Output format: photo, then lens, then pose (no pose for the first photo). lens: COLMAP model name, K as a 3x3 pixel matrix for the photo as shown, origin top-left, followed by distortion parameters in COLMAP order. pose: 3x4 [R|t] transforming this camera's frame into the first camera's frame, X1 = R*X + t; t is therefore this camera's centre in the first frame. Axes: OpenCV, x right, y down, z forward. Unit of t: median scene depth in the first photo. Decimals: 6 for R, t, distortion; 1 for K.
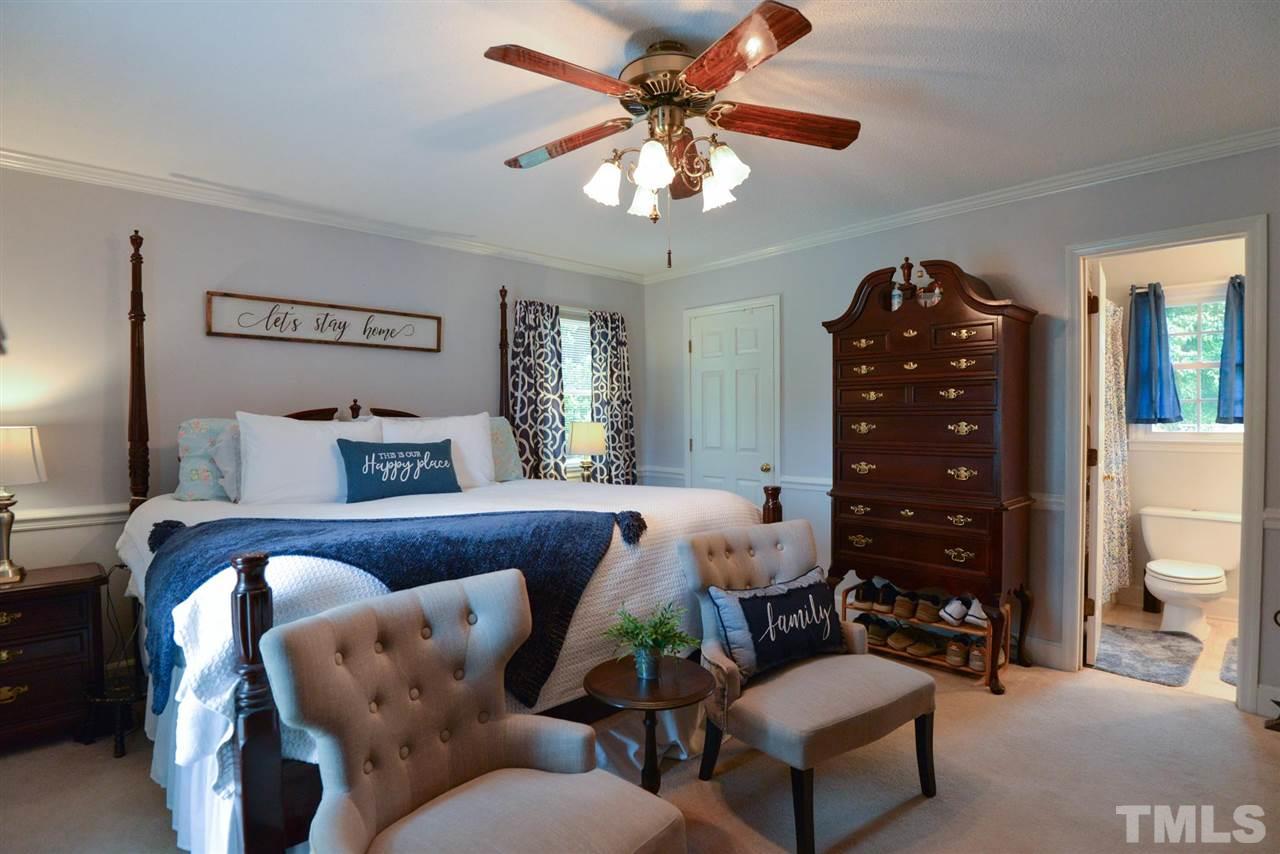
lens RADIAL K [[627.1, 0, 652.3], [0, 627.1, 430.8], [0, 0, 1]] dist [-0.020612, -0.006021]
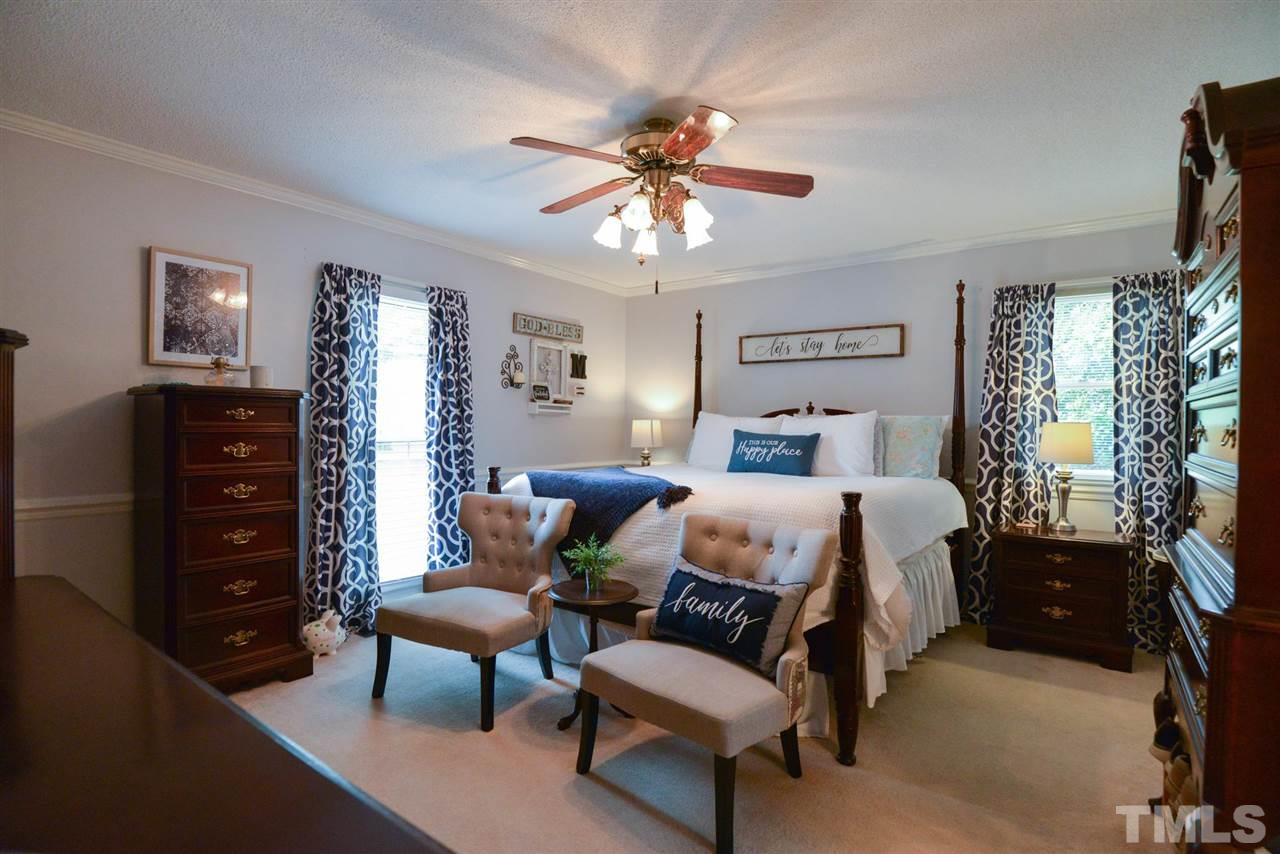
lens RADIAL K [[627.1, 0, 652.4], [0, 627.1, 423.5], [0, 0, 1]] dist [-0.020612, -0.006021]
pose [[0.185696, 0.012190, -0.982532, 0.689099], [-0.026600, 0.999619, 0.007375, -0.005173], [0.982247, 0.024766, 0.185949, 0.397500]]
